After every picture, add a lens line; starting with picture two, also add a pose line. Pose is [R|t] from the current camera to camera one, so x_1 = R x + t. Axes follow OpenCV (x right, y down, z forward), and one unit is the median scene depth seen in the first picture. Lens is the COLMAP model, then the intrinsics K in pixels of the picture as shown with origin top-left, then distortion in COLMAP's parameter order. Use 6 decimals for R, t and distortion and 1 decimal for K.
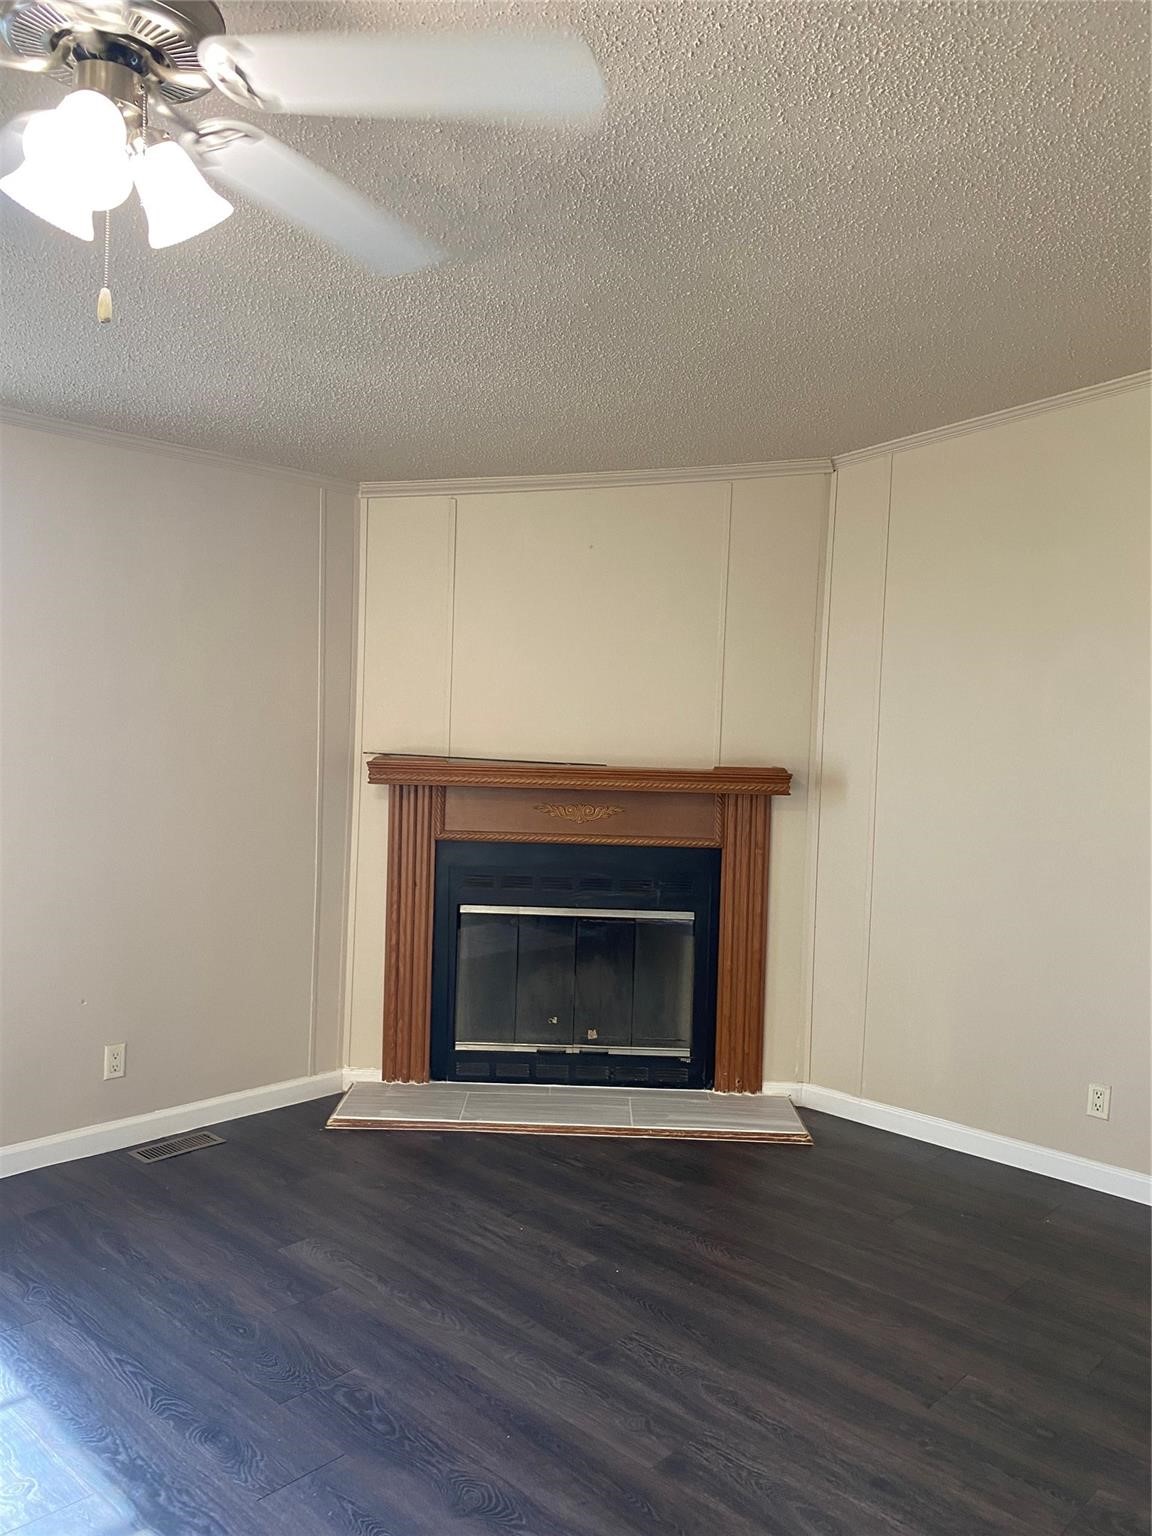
lens RADIAL K [[1162.6, 0, 575.2], [0, 1162.6, 765.7], [0, 0, 1]] dist [0.021984, -0.023921]
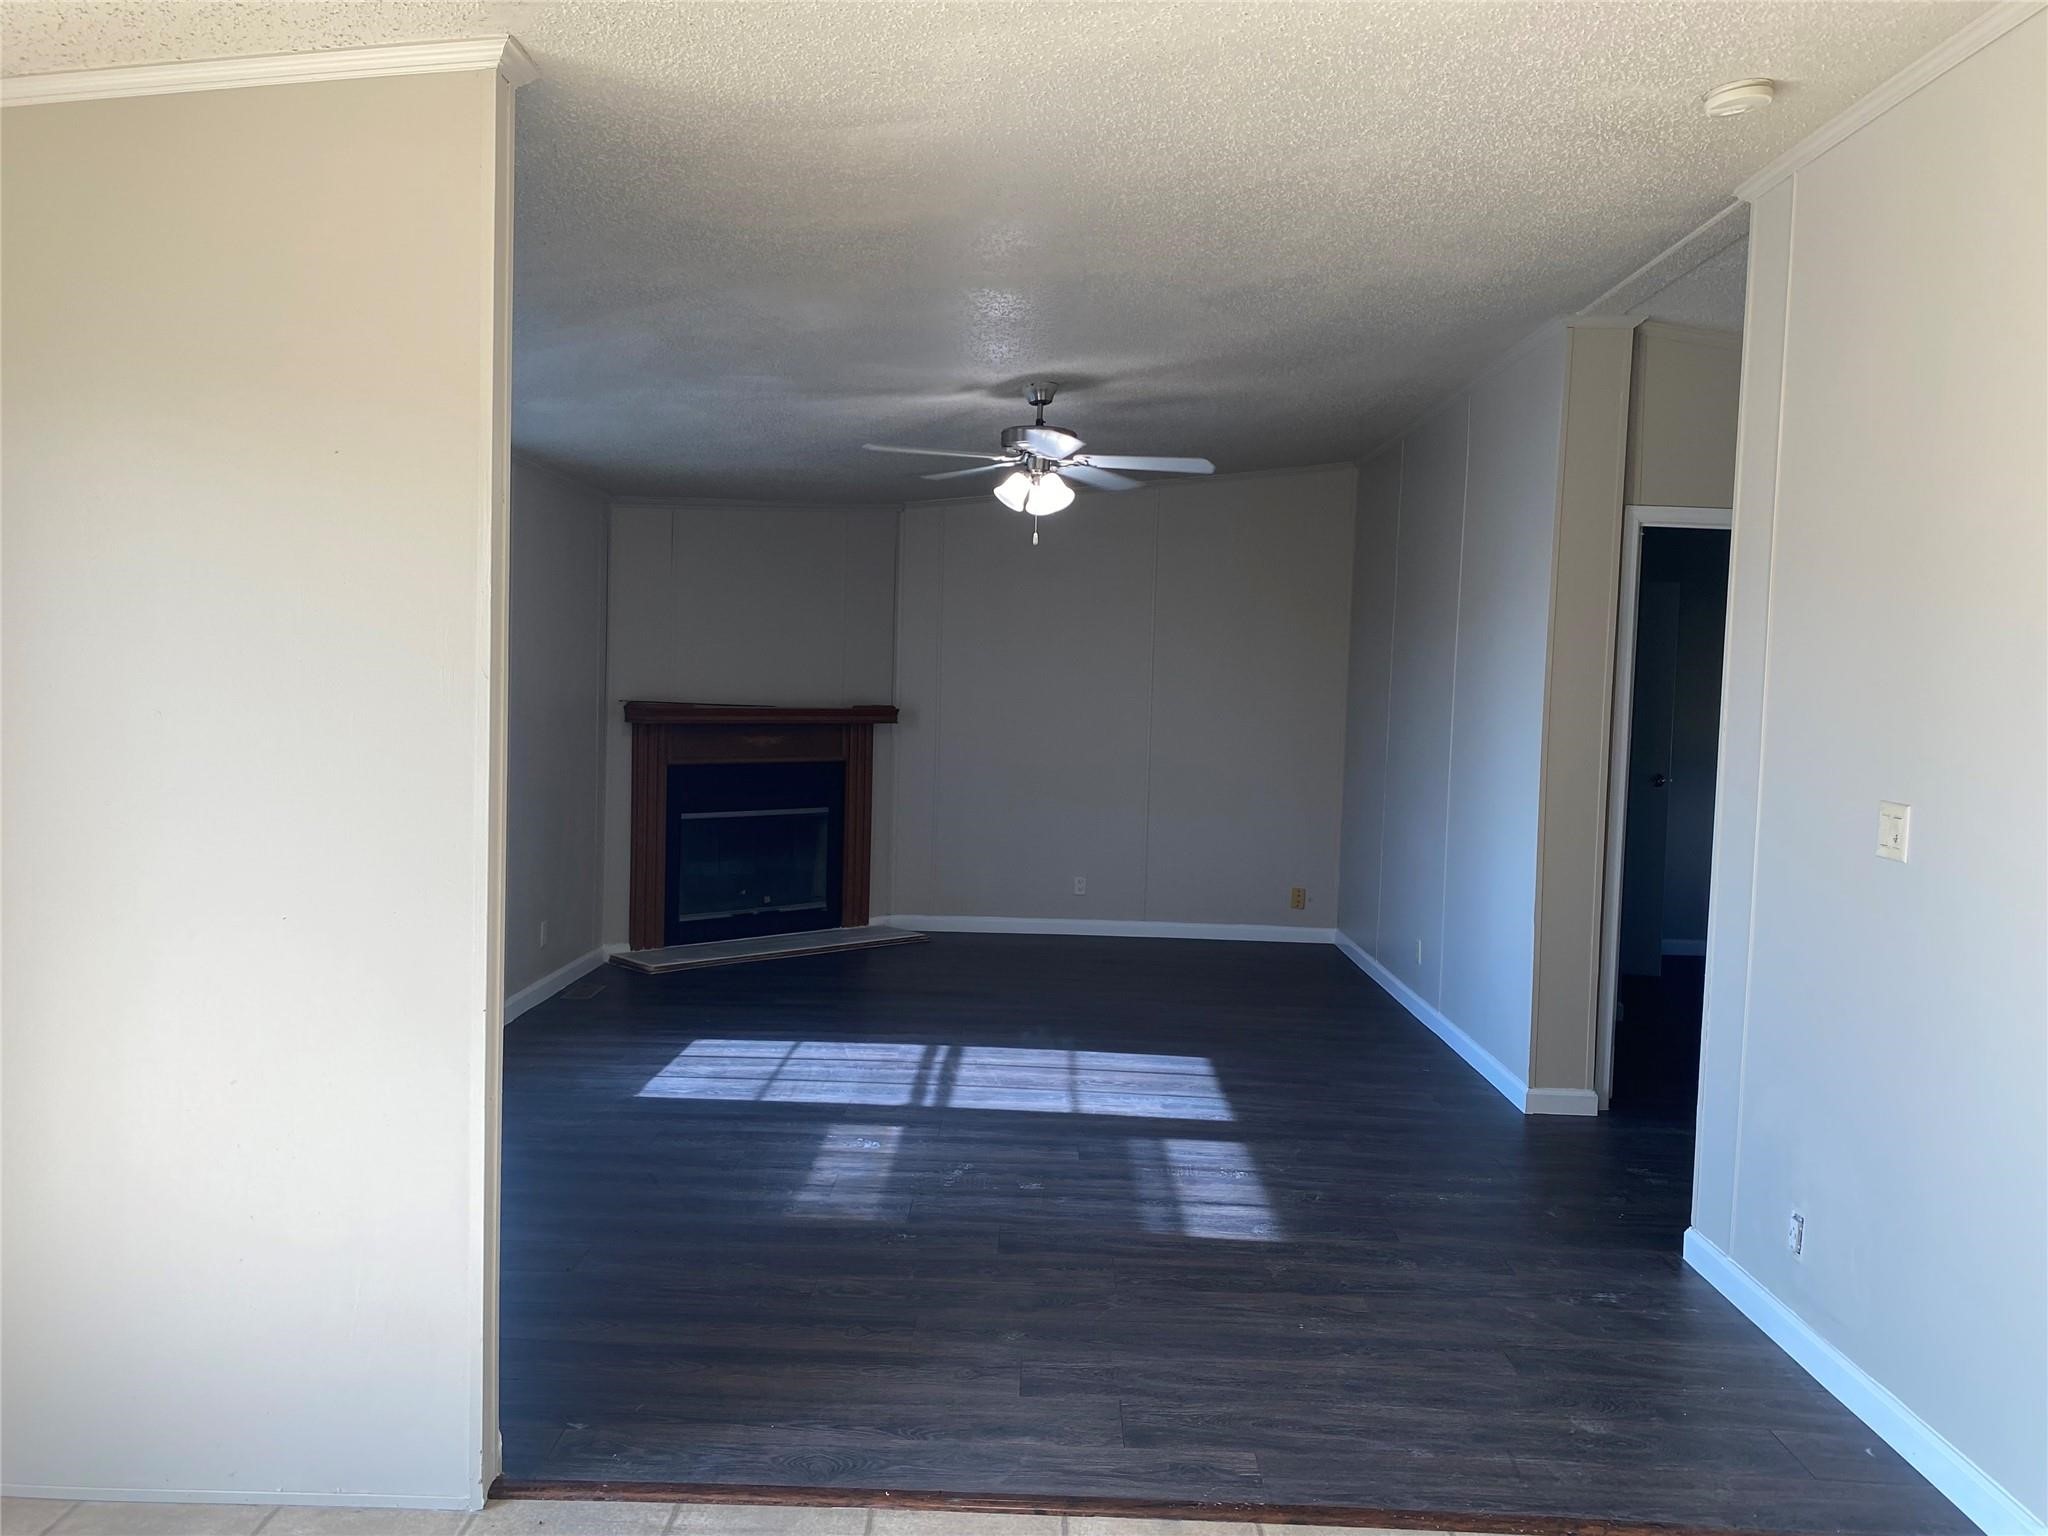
lens RADIAL K [[1550.2, 0, 1031.2], [0, 1550.2, 761.6], [0, 0, 1]] dist [0.021984, -0.023921]
pose [[0.722624, -0.041696, 0.689983, -1.041041], [0.008994, 0.998662, 0.050931, -0.026033], [-0.691183, -0.030598, 0.722032, -0.562183]]
